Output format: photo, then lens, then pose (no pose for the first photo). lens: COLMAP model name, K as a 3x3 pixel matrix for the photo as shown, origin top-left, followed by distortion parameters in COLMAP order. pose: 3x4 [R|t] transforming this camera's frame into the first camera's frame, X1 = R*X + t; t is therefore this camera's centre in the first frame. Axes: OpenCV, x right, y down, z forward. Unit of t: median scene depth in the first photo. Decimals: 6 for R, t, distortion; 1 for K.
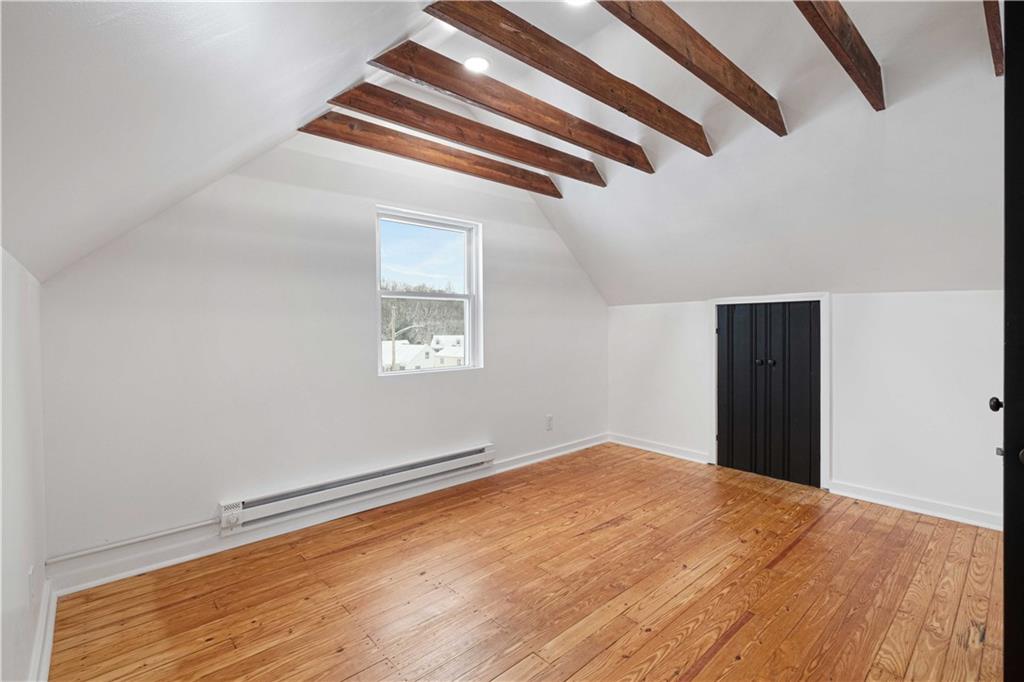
lens RADIAL K [[464.6, 0, 508.6], [0, 464.6, 340.3], [0, 0, 1]] dist [-0.004714, -0.000973]
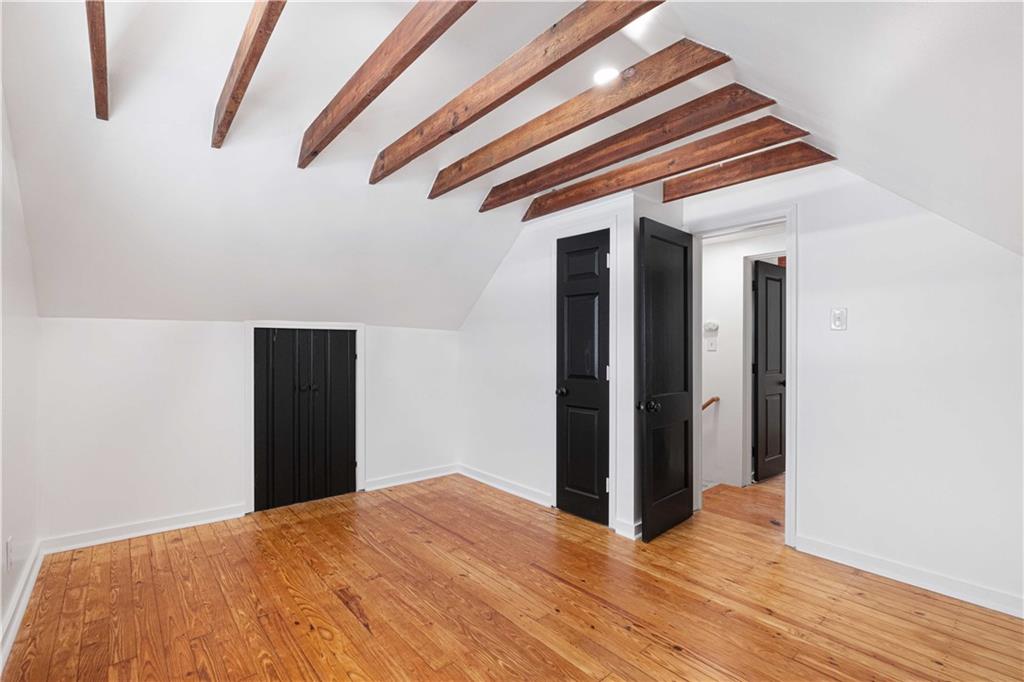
lens RADIAL K [[464.6, 0, 508.6], [0, 464.6, 340.3], [0, 0, 1]] dist [-0.004714, -0.000973]
pose [[0.008366, 0.020669, 0.999751, -0.530135], [0.024873, 0.999473, -0.020871, -0.027617], [-0.999656, 0.025041, 0.007847, 0.643076]]
